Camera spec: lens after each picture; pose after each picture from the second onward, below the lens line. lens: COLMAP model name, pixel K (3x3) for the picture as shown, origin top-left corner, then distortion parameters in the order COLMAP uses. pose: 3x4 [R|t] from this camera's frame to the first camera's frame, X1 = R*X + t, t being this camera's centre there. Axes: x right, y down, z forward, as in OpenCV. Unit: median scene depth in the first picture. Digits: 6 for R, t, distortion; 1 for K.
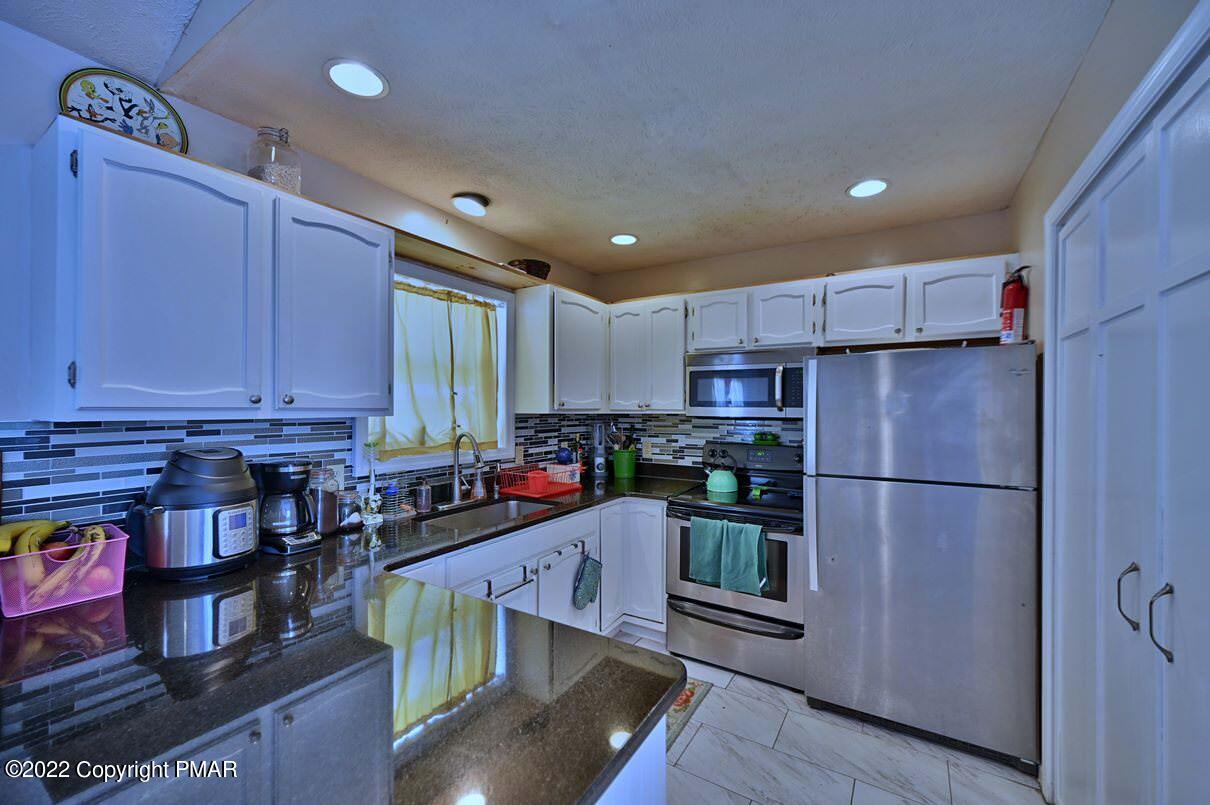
lens RADIAL K [[479.6, 0, 609.9], [0, 479.6, 407.0], [0, 0, 1]] dist [-0.000333, 0.000165]
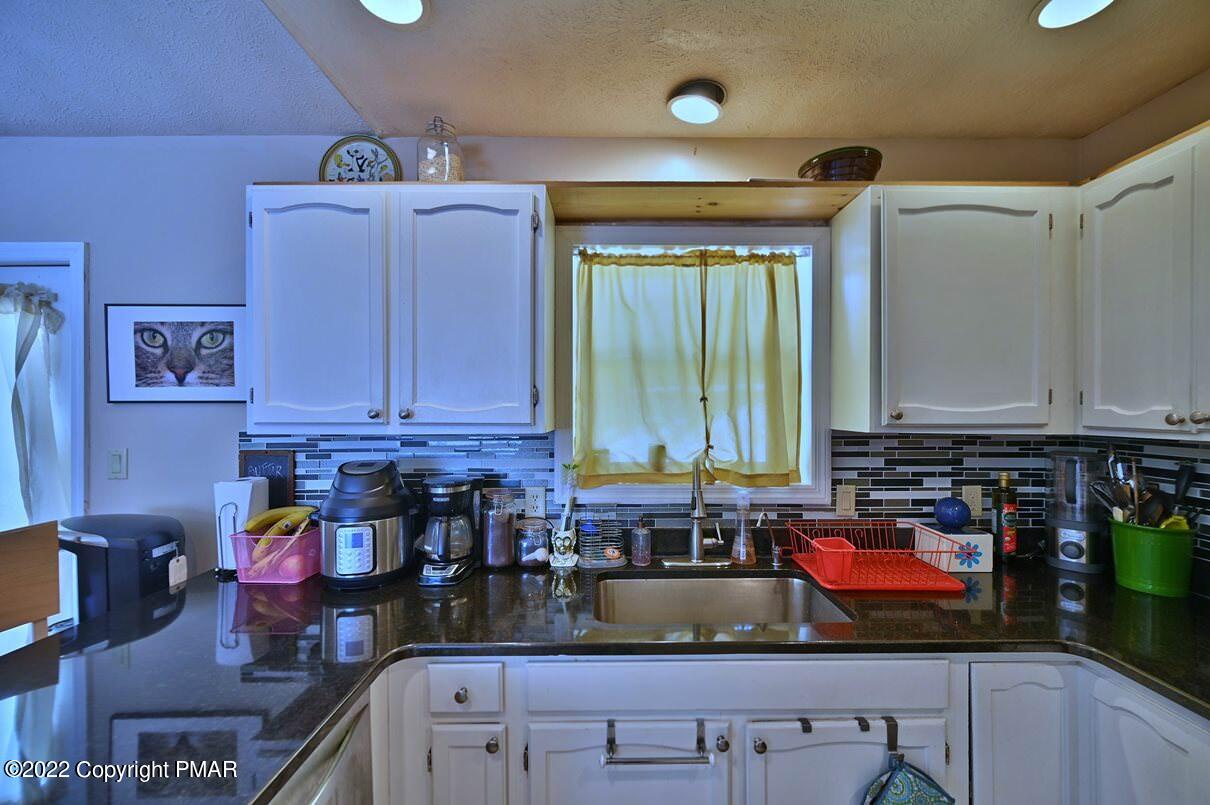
lens RADIAL K [[479.6, 0, 613.8], [0, 479.6, 408.4], [0, 0, 1]] dist [-0.000333, 0.000165]
pose [[0.530917, 0.000439, -0.847424, 0.185842], [0.002628, 0.999994, 0.002164, -0.016713], [0.847420, -0.003376, 0.530912, 0.534576]]
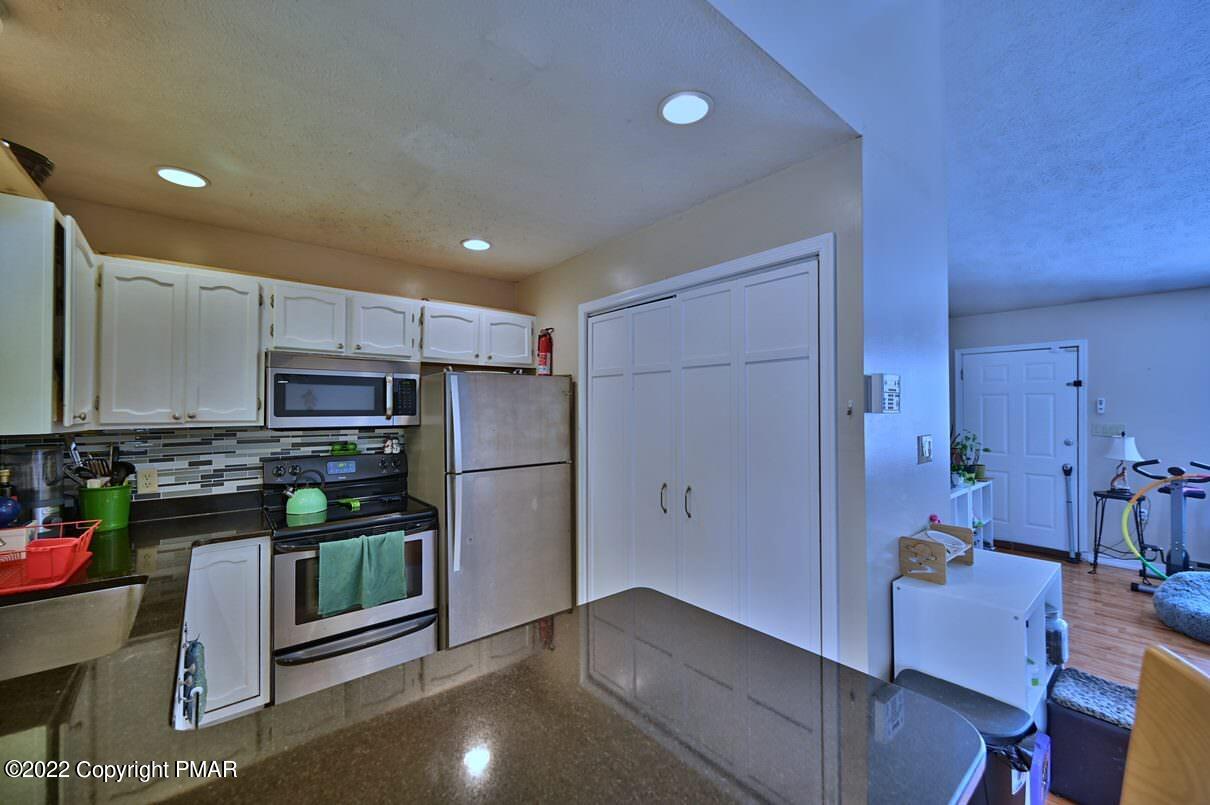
lens RADIAL K [[479.6, 0, 603.8], [0, 479.6, 402.5], [0, 0, 1]] dist [-0.000333, 0.000165]
pose [[0.329332, 0.010504, 0.944156, -0.487753], [0.008389, 0.999866, -0.014050, -0.010002], [-0.944177, 0.012548, 0.329200, 0.227099]]
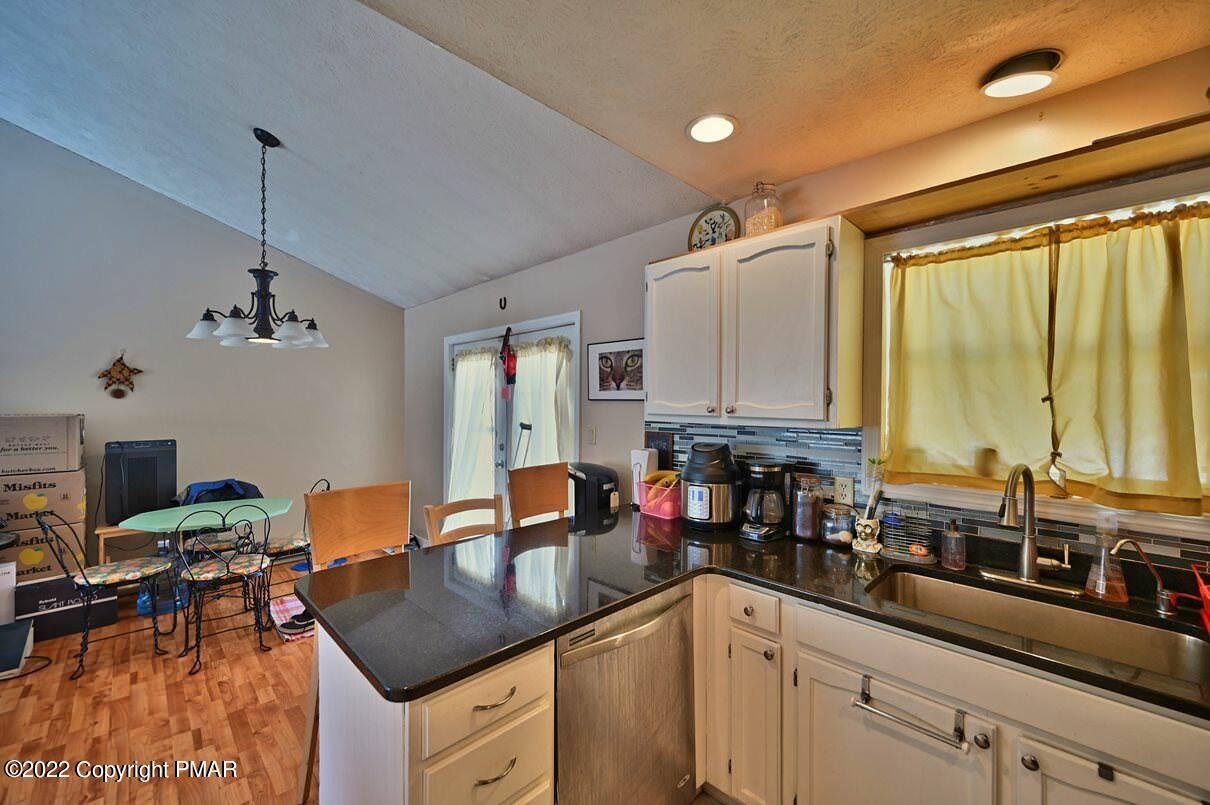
lens RADIAL K [[479.6, 0, 606.7], [0, 479.6, 403.4], [0, 0, 1]] dist [-0.000333, 0.000165]
pose [[-0.234920, 0.003668, -0.972008, 0.382699], [-0.004570, 0.999978, 0.004878, -0.023216], [0.972004, 0.005588, -0.234898, 0.613964]]
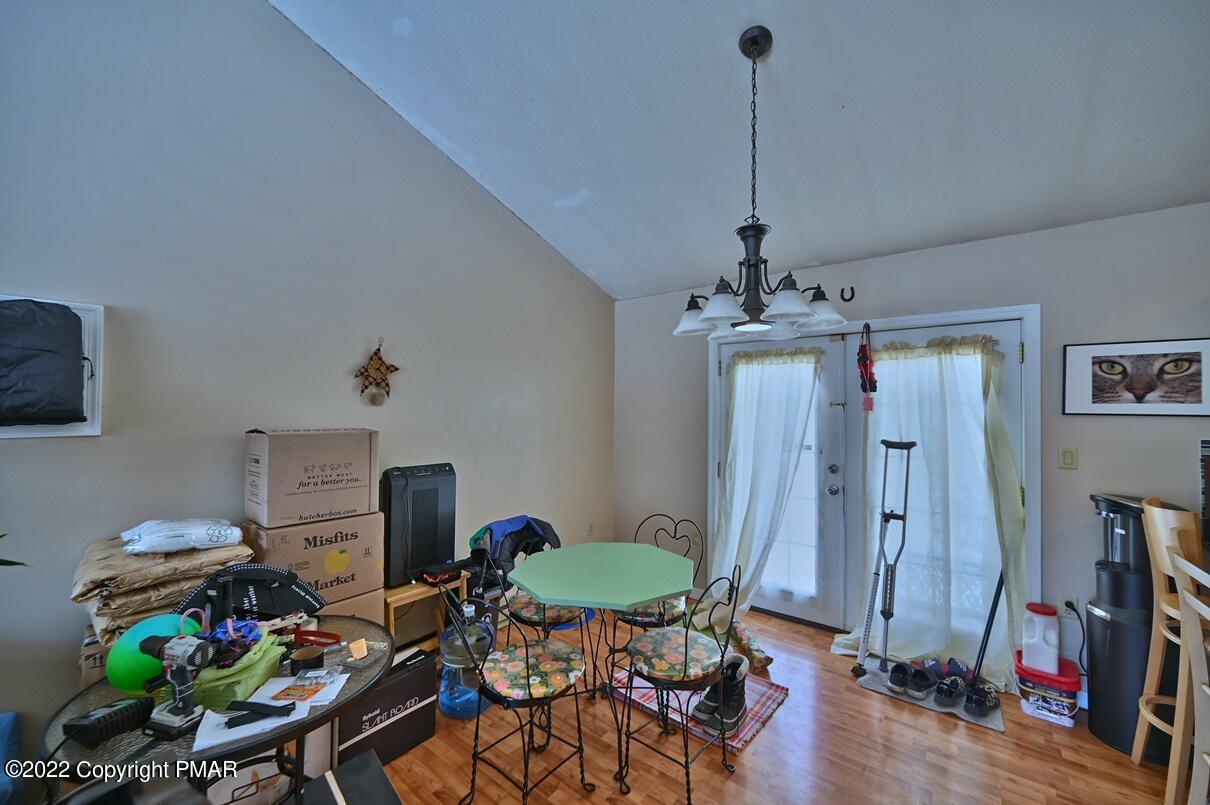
lens RADIAL K [[479.6, 0, 605.7], [0, 479.6, 401.4], [0, 0, 1]] dist [-0.000333, 0.000165]
pose [[-0.119025, -0.016300, -0.992757, 0.294929], [-0.012990, 0.999805, -0.014859, -0.025633], [0.992806, 0.011128, -0.119214, -0.522351]]
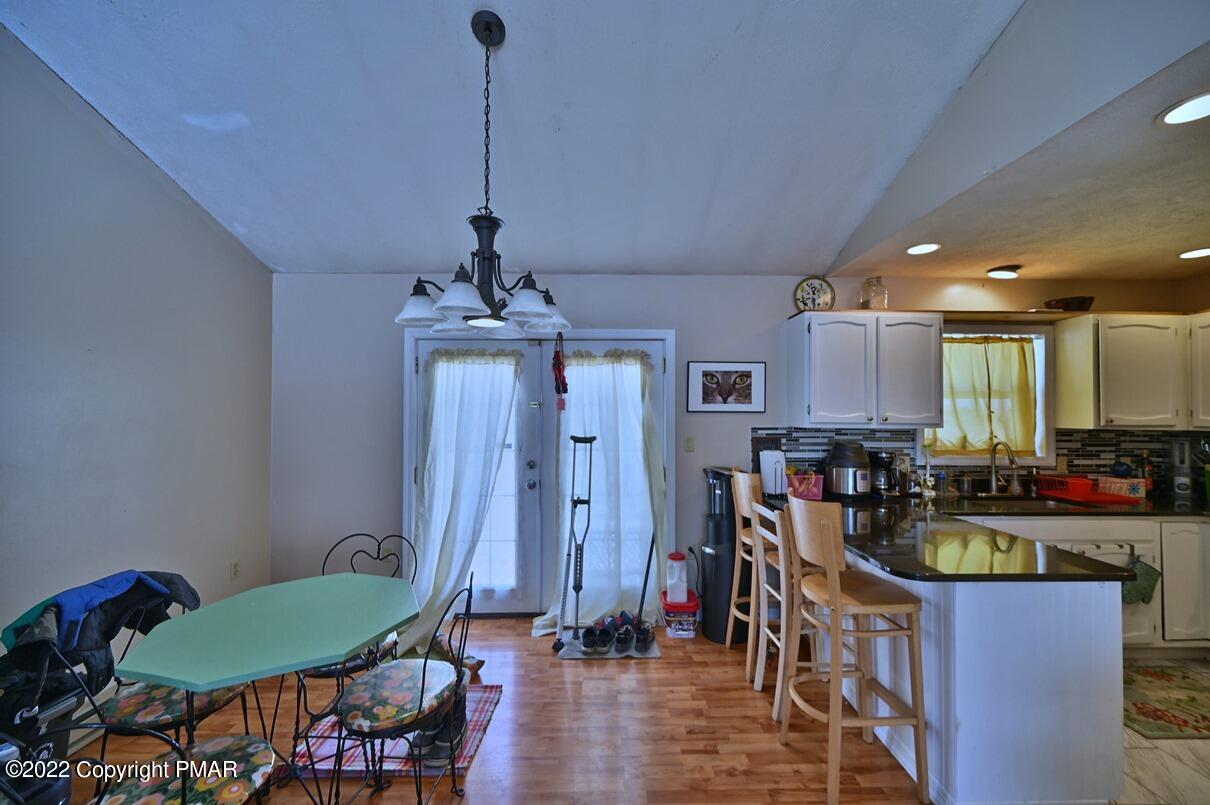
lens RADIAL K [[479.6, 0, 613.3], [0, 479.6, 403.7], [0, 0, 1]] dist [-0.000333, 0.000165]
pose [[0.540460, -0.015923, -0.841219, 0.233293], [-0.004137, 0.999759, -0.021582, -0.018473], [0.841360, 0.015145, 0.540263, -0.614311]]
